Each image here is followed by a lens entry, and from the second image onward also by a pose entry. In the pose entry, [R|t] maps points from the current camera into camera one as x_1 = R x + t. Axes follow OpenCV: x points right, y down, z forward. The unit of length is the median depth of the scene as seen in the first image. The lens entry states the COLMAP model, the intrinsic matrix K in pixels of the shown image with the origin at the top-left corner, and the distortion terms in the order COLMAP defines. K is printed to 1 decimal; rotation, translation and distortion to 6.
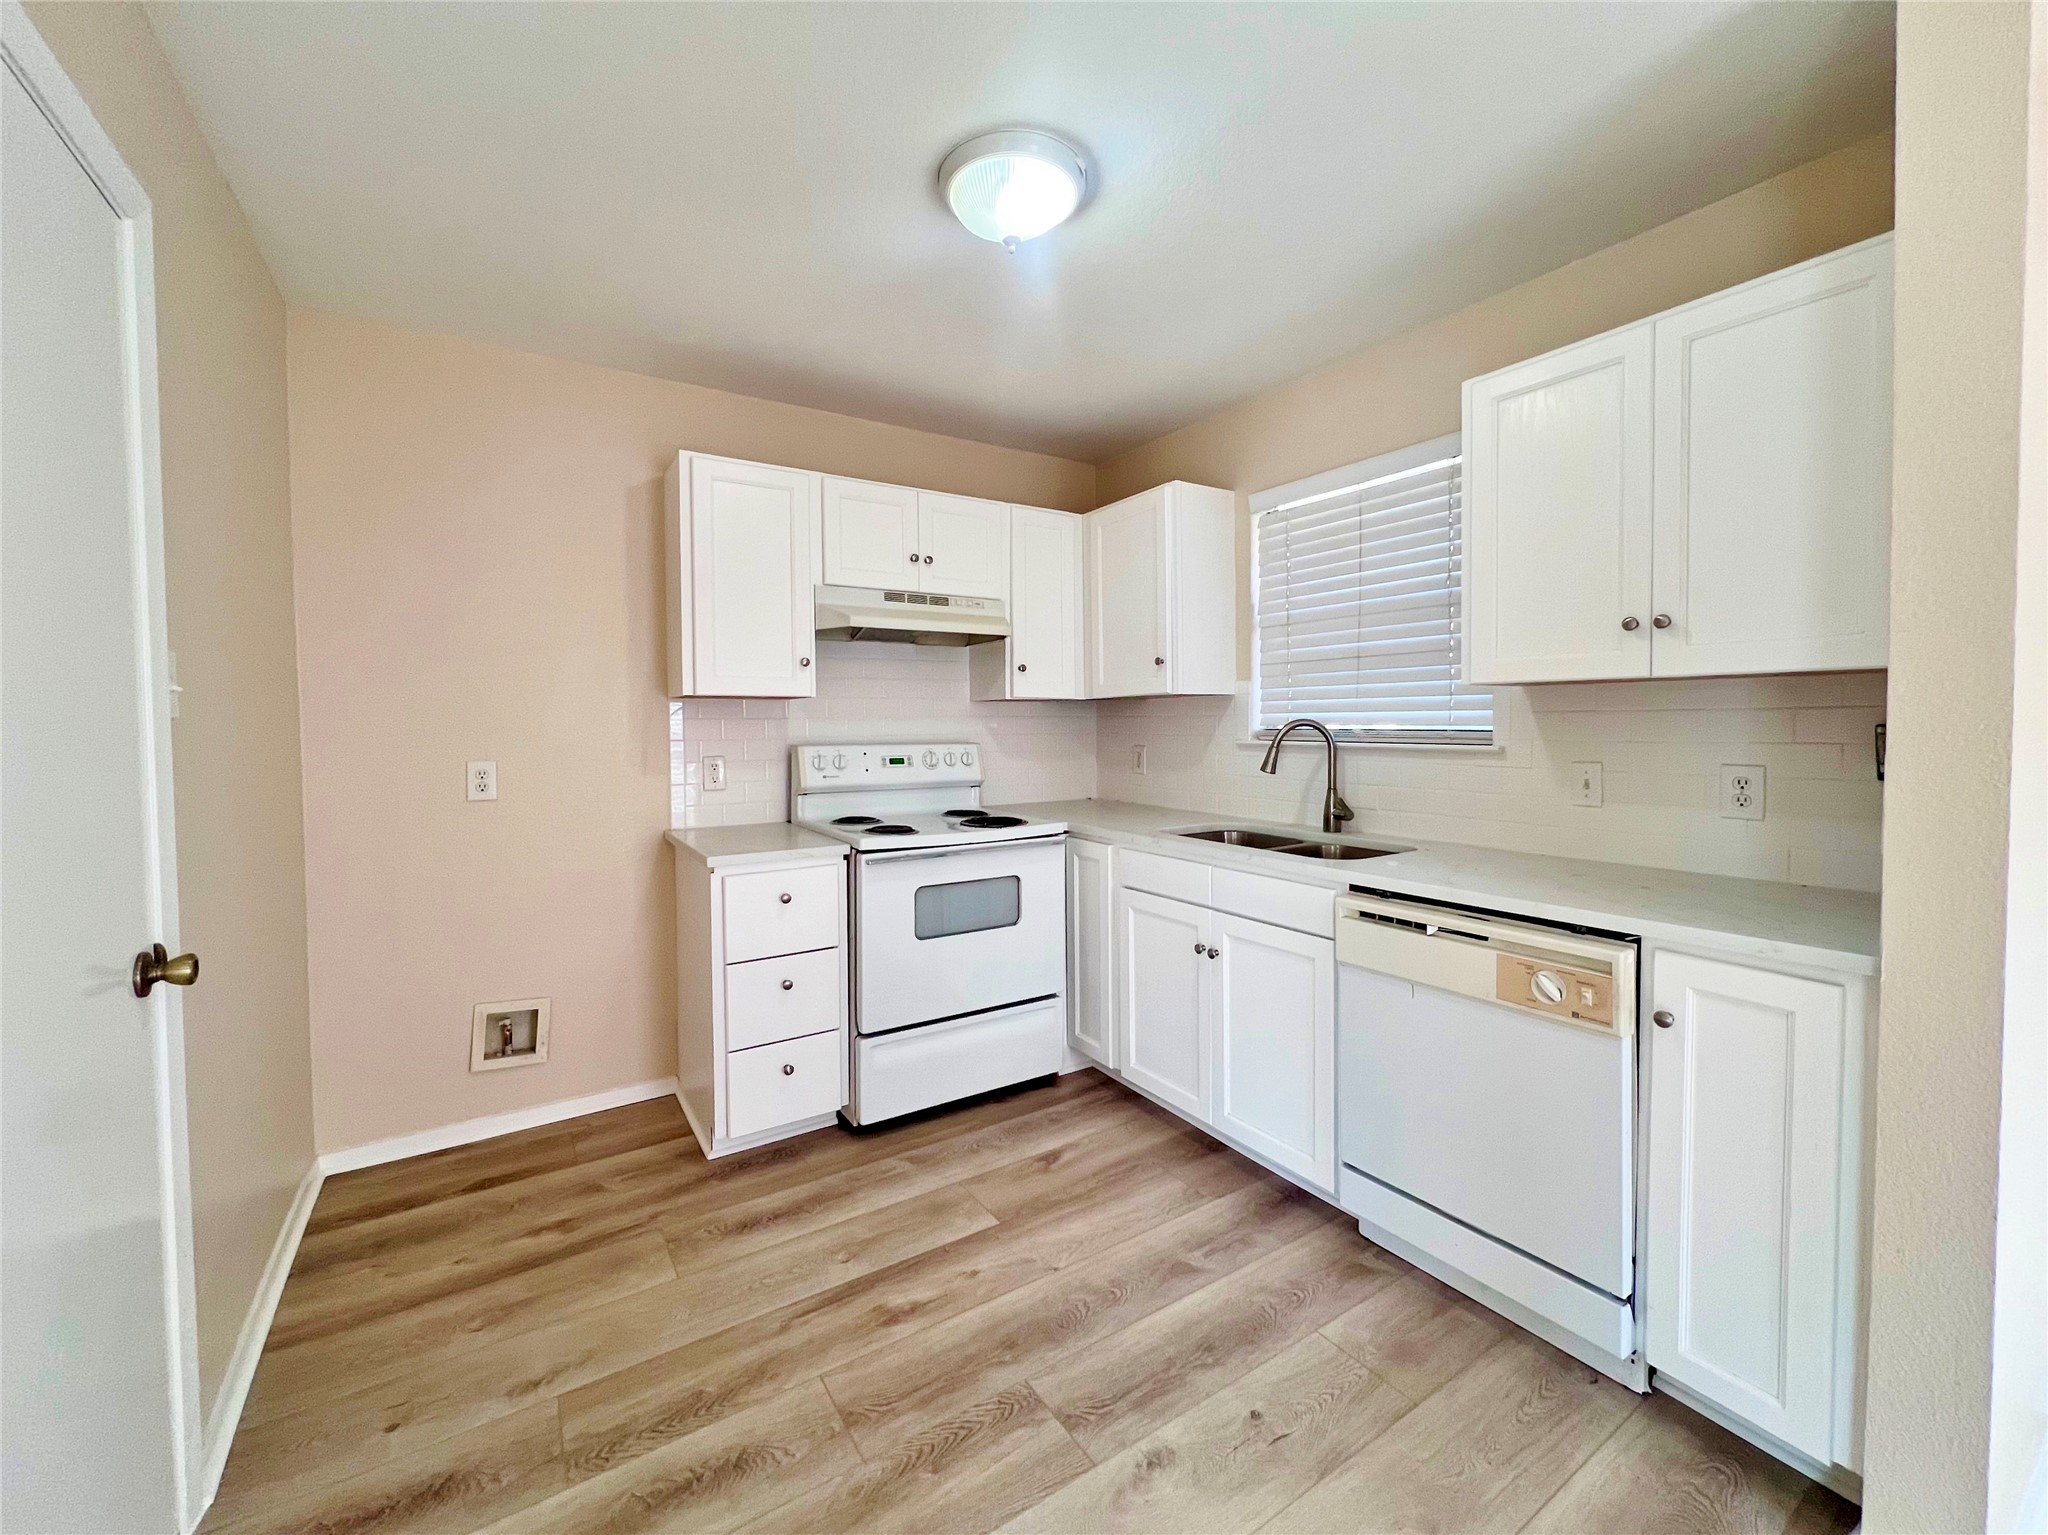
lens RADIAL K [[828.4, 0, 1027.6], [0, 828.4, 744.8], [0, 0, 1]] dist [-0.000248, 0.000157]
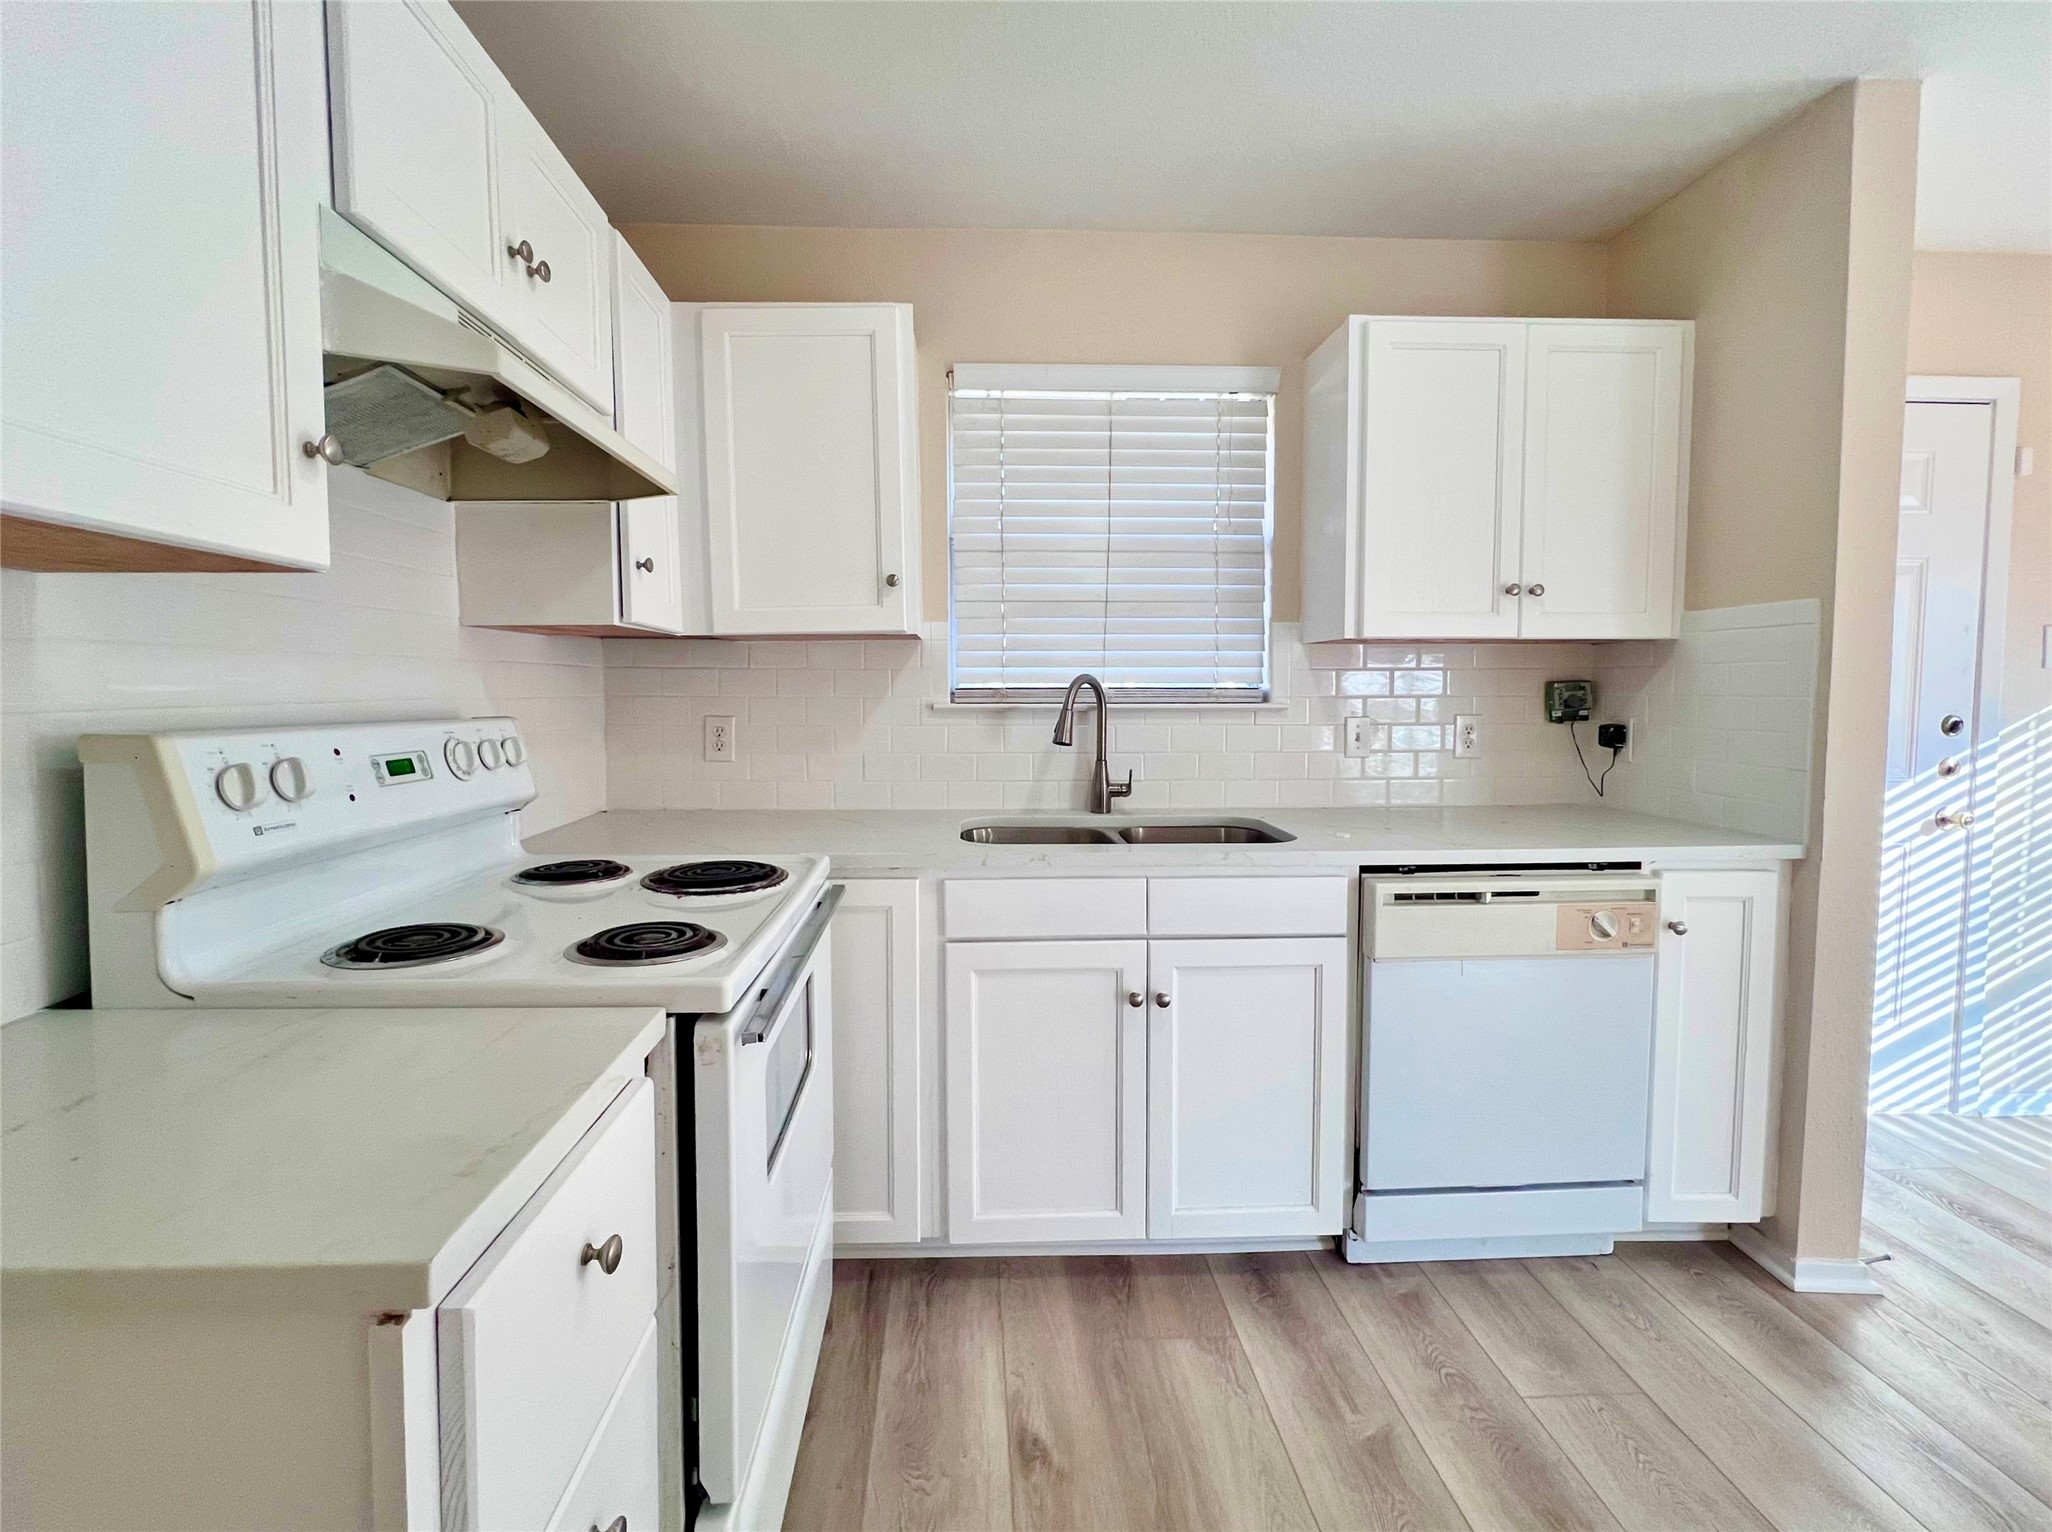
lens RADIAL K [[872.0, 0, 994.6], [0, 872.0, 737.3], [0, 0, 1]] dist [-0.000493, -0.000064]
pose [[0.513263, -0.041922, 0.857207, -0.487614], [0.022369, 0.999120, 0.035469, -0.002810], [-0.857940, 0.000970, 0.513749, 0.748384]]
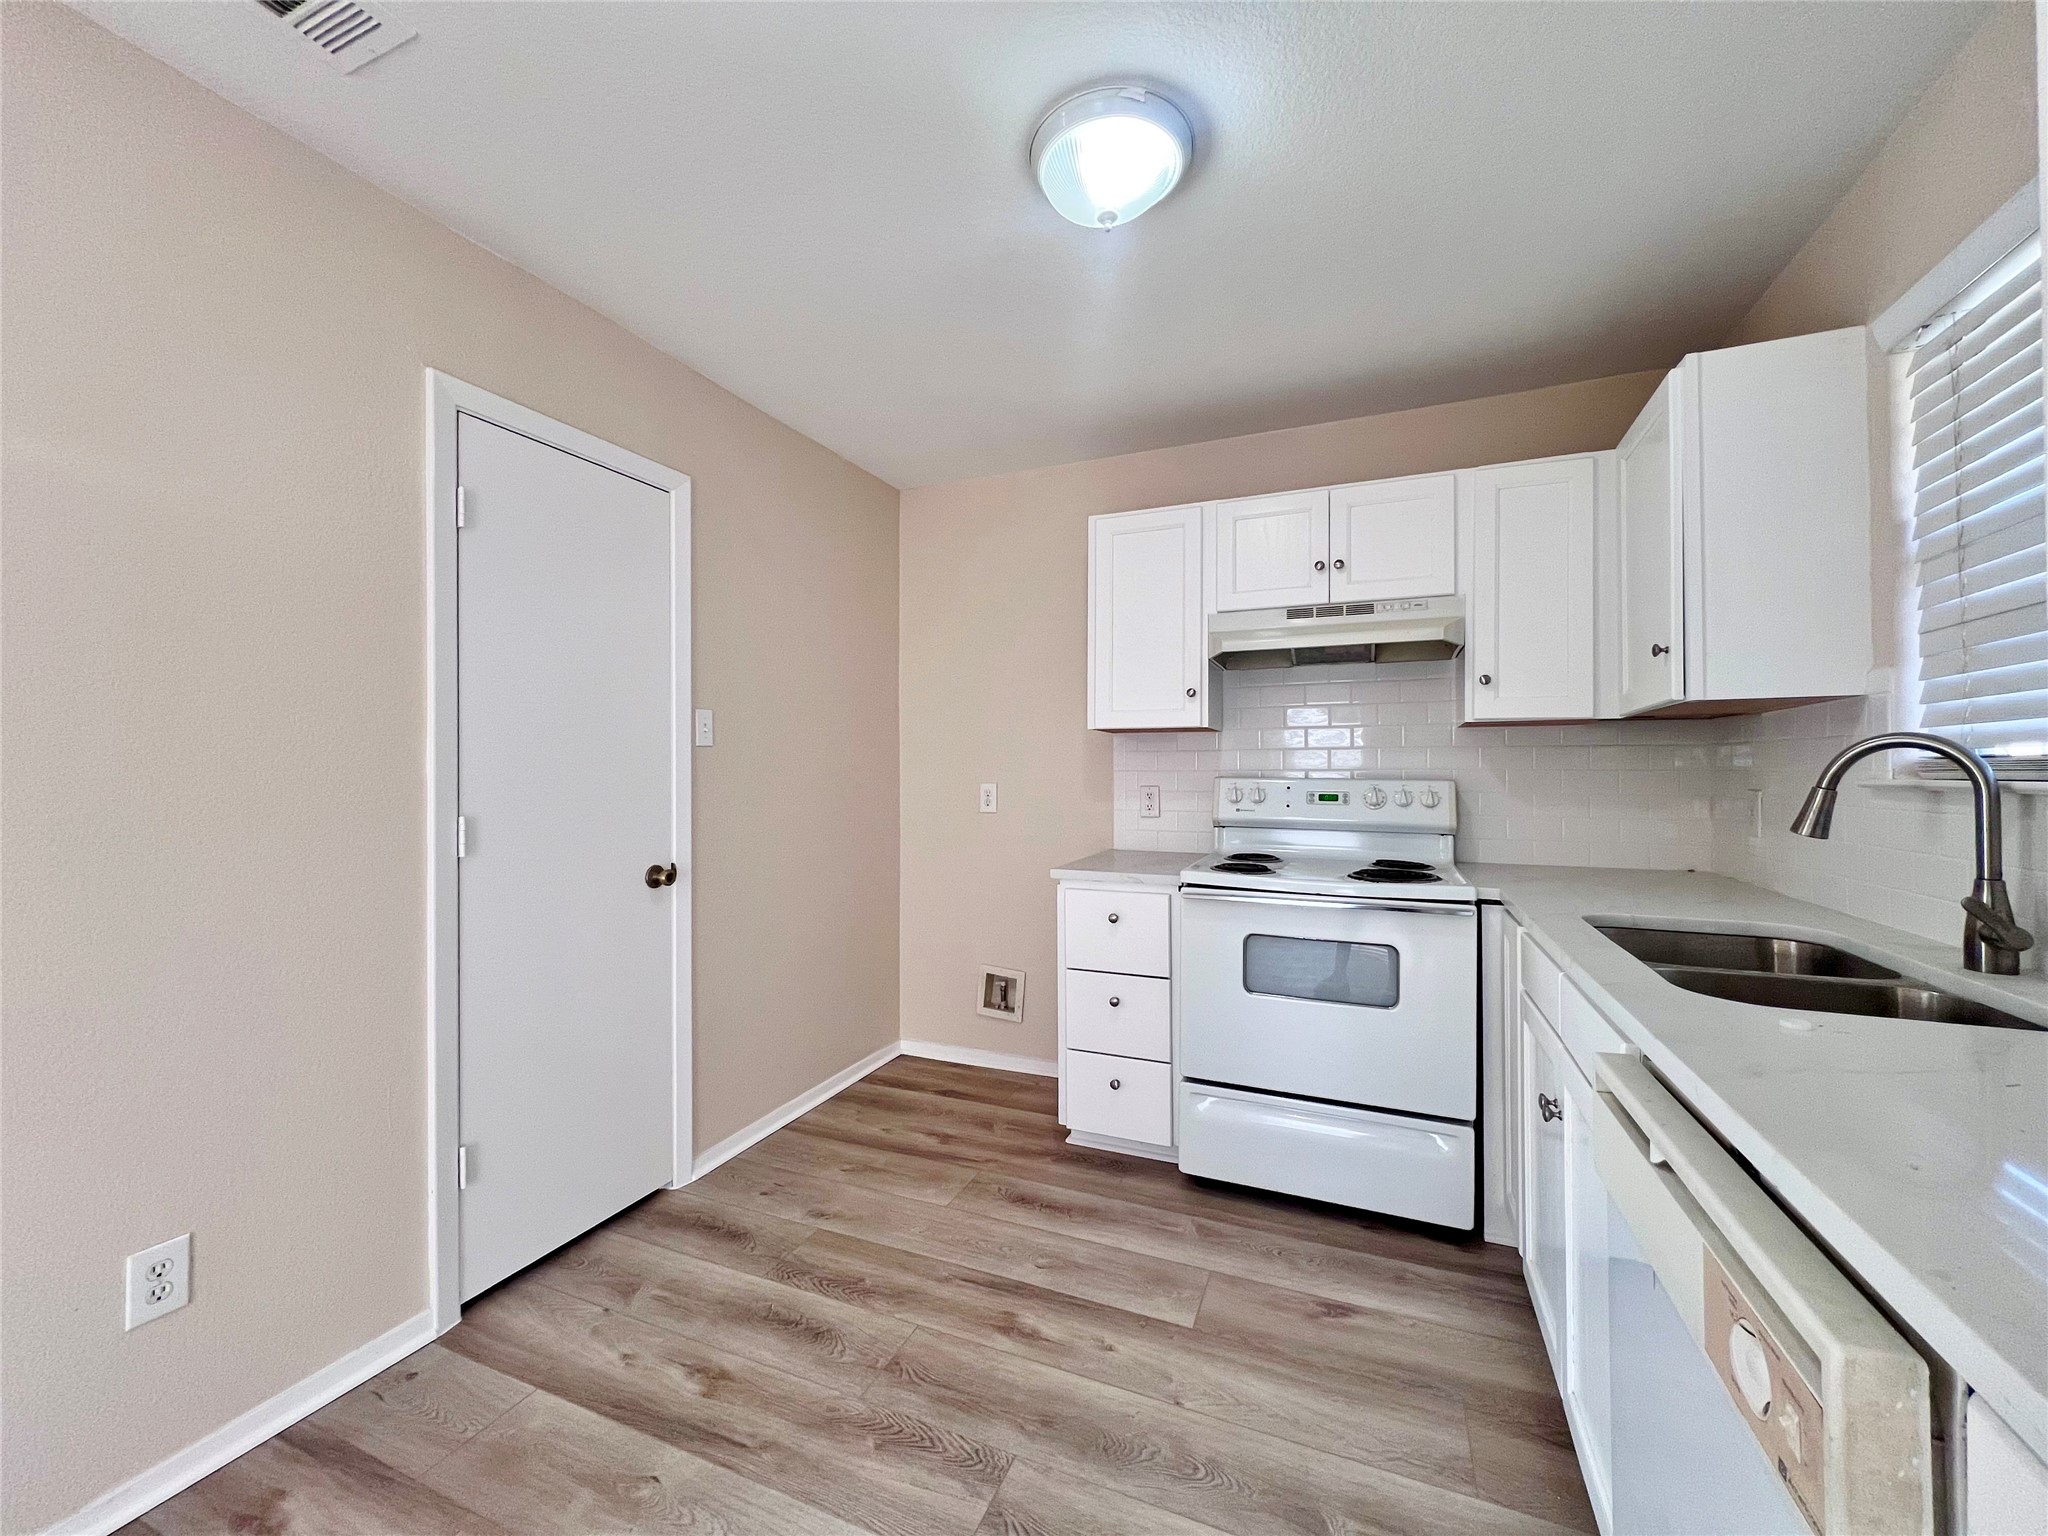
lens RADIAL K [[819.5, 0, 1024.0], [0, 819.5, 768.0], [0, 0, 1]] dist [-0.001231, -0.000010]
pose [[0.557333, 0.002821, -0.830284, 0.517517], [-0.028134, 0.999484, -0.015490, 0.014554], [0.829812, 0.031992, 0.557125, 0.330168]]
